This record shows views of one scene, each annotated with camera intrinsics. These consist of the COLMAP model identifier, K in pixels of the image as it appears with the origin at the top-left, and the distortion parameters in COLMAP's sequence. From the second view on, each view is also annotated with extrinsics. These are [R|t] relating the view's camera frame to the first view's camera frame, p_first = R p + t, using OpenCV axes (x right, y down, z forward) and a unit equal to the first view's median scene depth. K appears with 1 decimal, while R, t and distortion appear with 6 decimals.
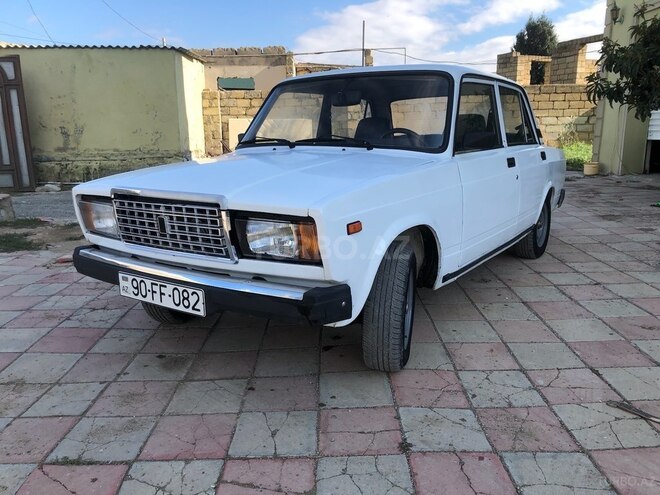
lens RADIAL K [[538.1, 0, 331.3], [0, 538.1, 241.3], [0, 0, 1]] dist [0.018993, -0.004444]
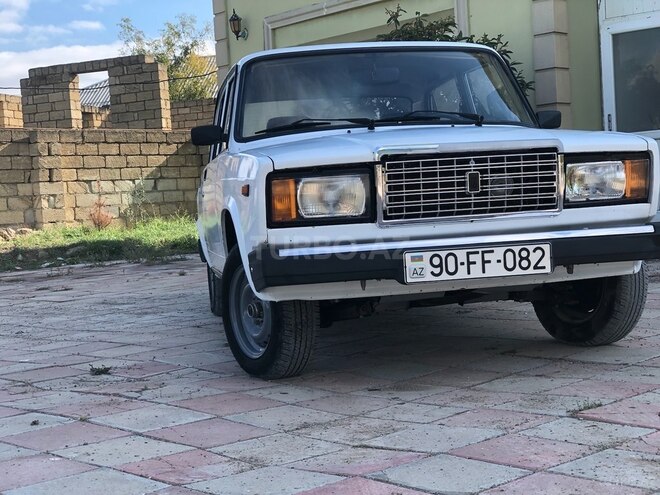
lens RADIAL K [[1064.2, 0, 330.0], [0, 1064.2, 247.5], [0, 0, 1]] dist [-0.011277, 0.746325]
pose [[0.719811, -0.055812, 0.691923, -1.454683], [0.190057, 0.974521, -0.119110, 0.201542], [-0.667645, 0.217242, 0.712078, -0.027457]]
